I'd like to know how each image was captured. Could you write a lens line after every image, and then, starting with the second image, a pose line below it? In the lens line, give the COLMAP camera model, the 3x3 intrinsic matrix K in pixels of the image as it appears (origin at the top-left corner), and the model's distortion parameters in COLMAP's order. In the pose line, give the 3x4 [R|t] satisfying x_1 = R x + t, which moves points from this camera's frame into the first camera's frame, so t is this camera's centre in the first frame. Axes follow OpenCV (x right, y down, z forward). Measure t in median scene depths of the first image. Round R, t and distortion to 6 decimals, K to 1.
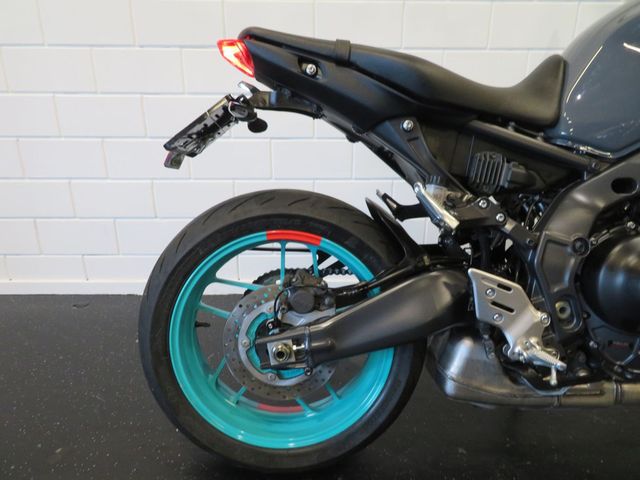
lens RADIAL K [[453.7, 0, 325.4], [0, 453.7, 243.7], [0, 0, 1]] dist [0.002623, -0.000299]
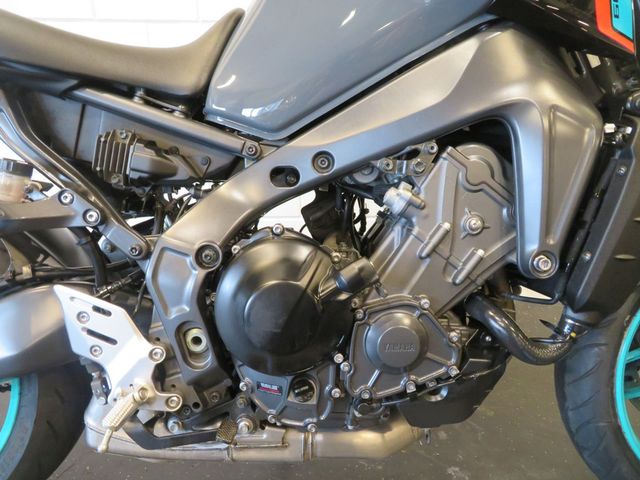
lens RADIAL K [[453.7, 0, 317.9], [0, 453.7, 235.8], [0, 0, 1]] dist [0.002623, -0.000299]
pose [[0.999993, 0.003035, -0.002141, 0.711598], [-0.003058, 0.999939, -0.010576, -0.019140], [0.002109, 0.010582, 0.999942, 0.243995]]
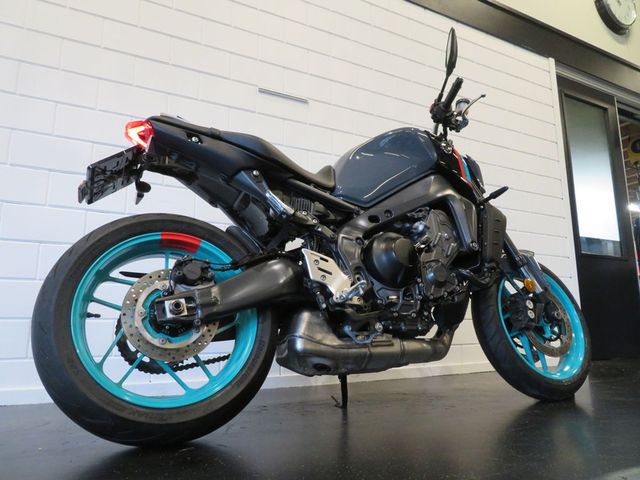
lens RADIAL K [[453.7, 0, 325.8], [0, 453.7, 241.4], [0, 0, 1]] dist [0.002623, -0.000299]
pose [[0.901346, 0.053345, 0.429802, -0.278876], [0.171507, 0.867295, -0.467316, 0.751169], [-0.397694, 0.494928, 0.772584, -0.261677]]
